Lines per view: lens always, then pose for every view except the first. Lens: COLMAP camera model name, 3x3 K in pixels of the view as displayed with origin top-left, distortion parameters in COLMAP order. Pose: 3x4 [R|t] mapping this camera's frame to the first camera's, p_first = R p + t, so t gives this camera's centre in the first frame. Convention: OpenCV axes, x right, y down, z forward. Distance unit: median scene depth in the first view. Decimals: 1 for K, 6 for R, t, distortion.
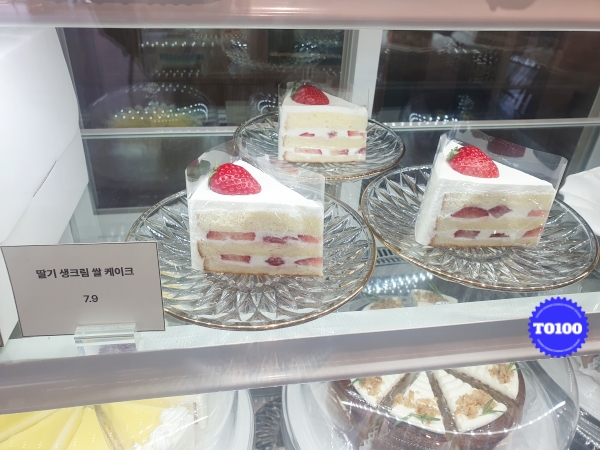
lens RADIAL K [[521.3, 0, 300.0], [0, 521.3, 225.0], [0, 0, 1]] dist [0.000933, 0.000071]
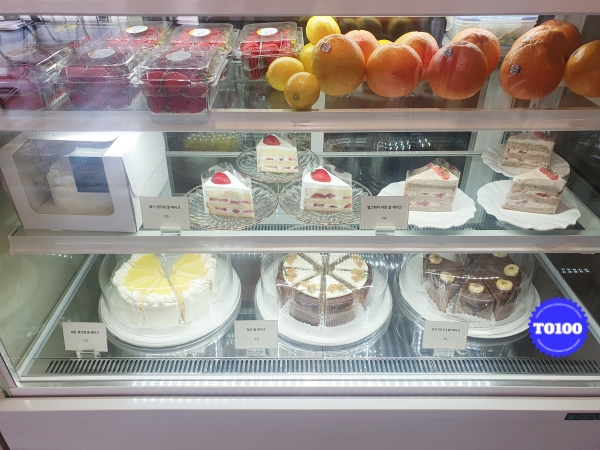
lens RADIAL K [[455.5, 0, 300.0], [0, 455.5, 225.0], [0, 0, 1]] dist [0.001943, 0.000184]
pose [[0.993047, 0.050451, -0.106361, 0.491900], [-0.049784, 0.998720, 0.008922, 0.099212], [0.106675, -0.003565, 0.994288, -1.162722]]
